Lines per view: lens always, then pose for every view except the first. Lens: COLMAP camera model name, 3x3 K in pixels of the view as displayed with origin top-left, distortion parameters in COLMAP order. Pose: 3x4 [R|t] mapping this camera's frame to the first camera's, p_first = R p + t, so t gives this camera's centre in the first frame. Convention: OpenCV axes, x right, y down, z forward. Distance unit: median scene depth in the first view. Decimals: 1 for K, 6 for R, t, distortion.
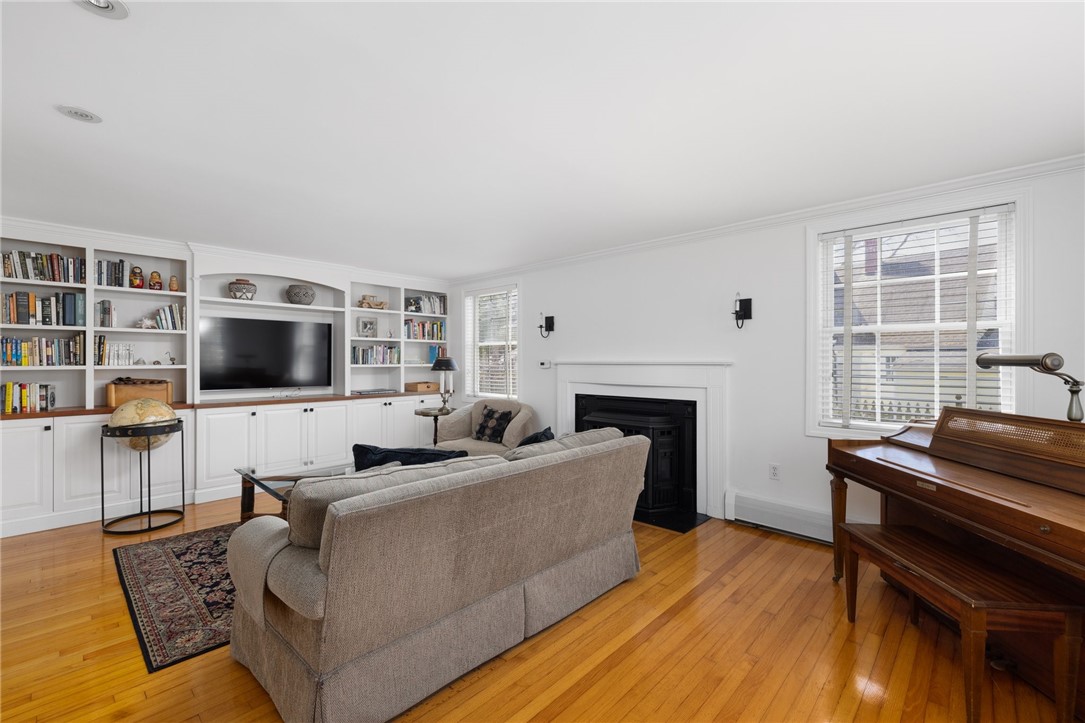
lens RADIAL K [[458.4, 0, 539.9], [0, 458.4, 361.6], [0, 0, 1]] dist [-0.002145, -0.000367]
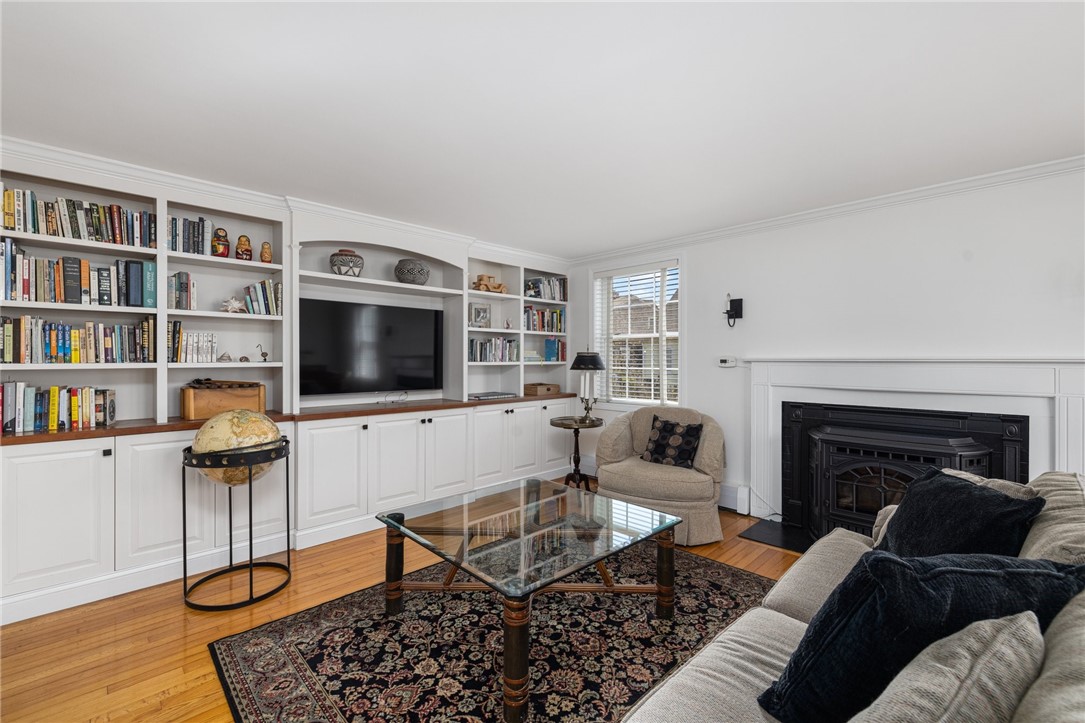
lens RADIAL K [[458.4, 0, 545.4], [0, 458.4, 361.2], [0, 0, 1]] dist [-0.002145, -0.000367]
pose [[0.999340, 0.001209, -0.036304, -0.326609], [-0.001088, 0.999994, 0.003352, 0.002812], [0.036308, -0.003310, 0.999335, 0.278653]]
